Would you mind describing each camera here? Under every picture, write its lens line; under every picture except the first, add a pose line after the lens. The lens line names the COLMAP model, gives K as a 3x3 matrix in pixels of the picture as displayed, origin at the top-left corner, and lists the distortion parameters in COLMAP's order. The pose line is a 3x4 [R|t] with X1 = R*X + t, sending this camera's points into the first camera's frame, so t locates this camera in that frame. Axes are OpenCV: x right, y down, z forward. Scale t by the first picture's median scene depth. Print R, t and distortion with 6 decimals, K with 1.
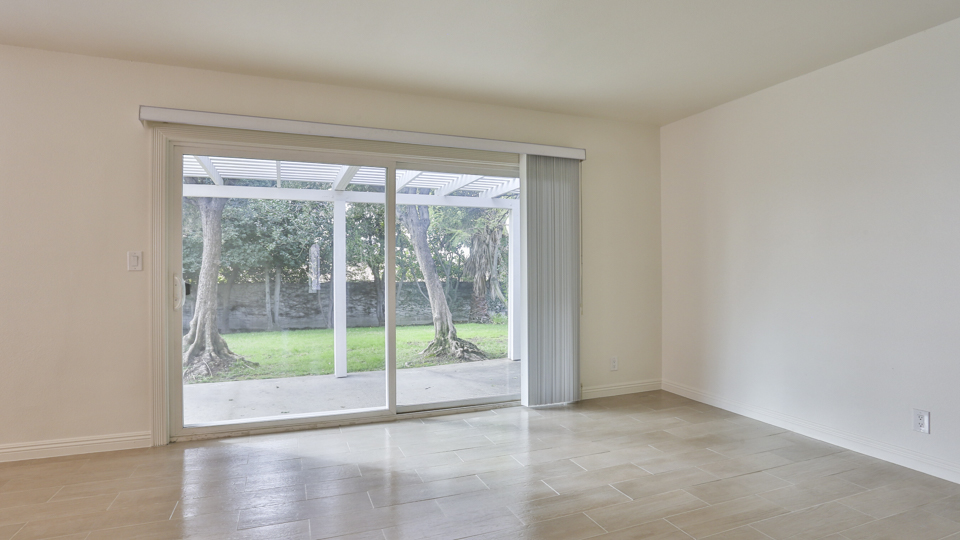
lens RADIAL K [[495.5, 0, 480.0], [0, 495.5, 270.0], [0, 0, 1]] dist [-0.085155, 0.041307]
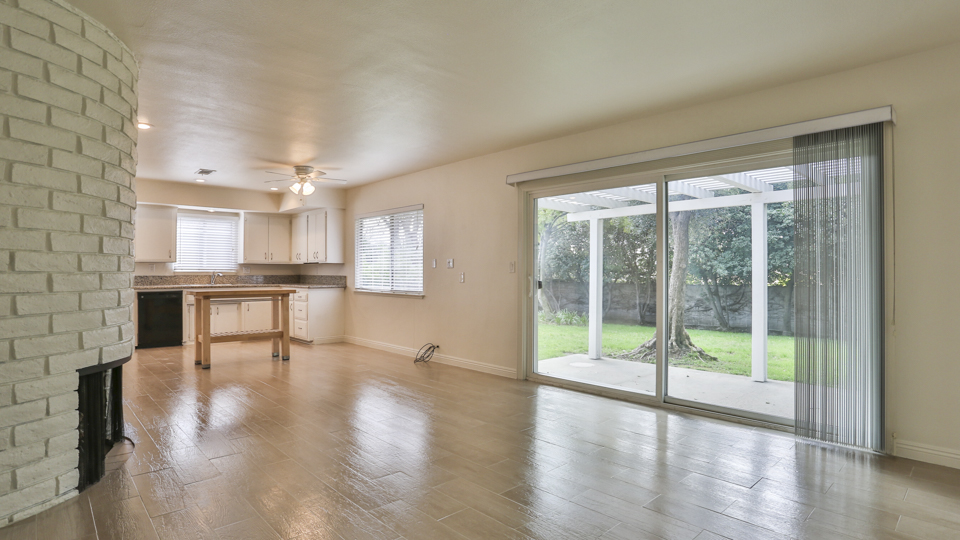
lens RADIAL K [[495.5, 0, 480.0], [0, 495.5, 270.0], [0, 0, 1]] dist [-0.085155, 0.041307]
pose [[0.371085, -0.002560, -0.928595, 0.372472], [-0.002318, 0.999991, -0.003683, -0.000679], [0.928596, 0.003520, 0.371076, 0.108720]]
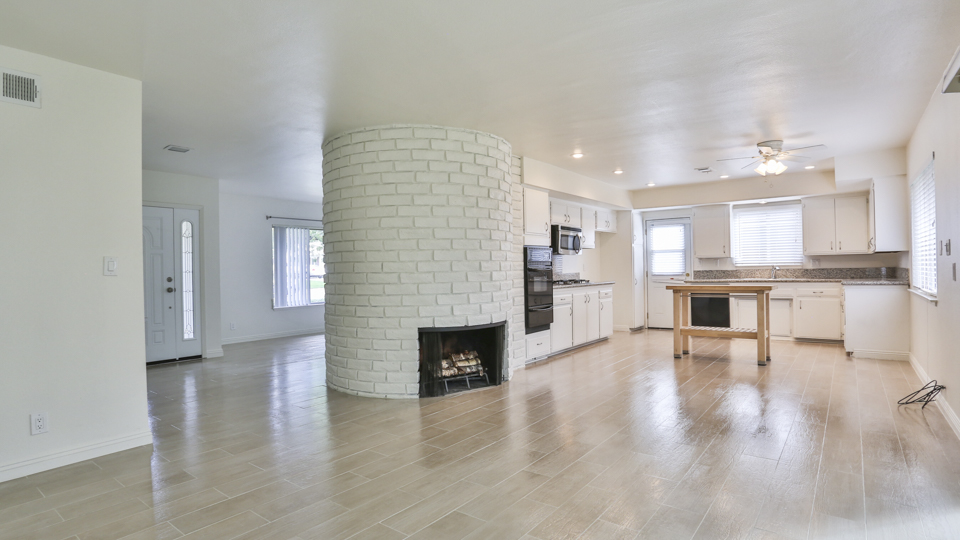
lens RADIAL K [[495.5, 0, 480.0], [0, 495.5, 270.0], [0, 0, 1]] dist [-0.085155, 0.041307]
pose [[-0.854871, 0.015760, -0.518602, 0.202224], [0.018777, 0.999824, -0.000568, -0.000611], [0.518501, -0.010223, -0.855016, 0.542216]]
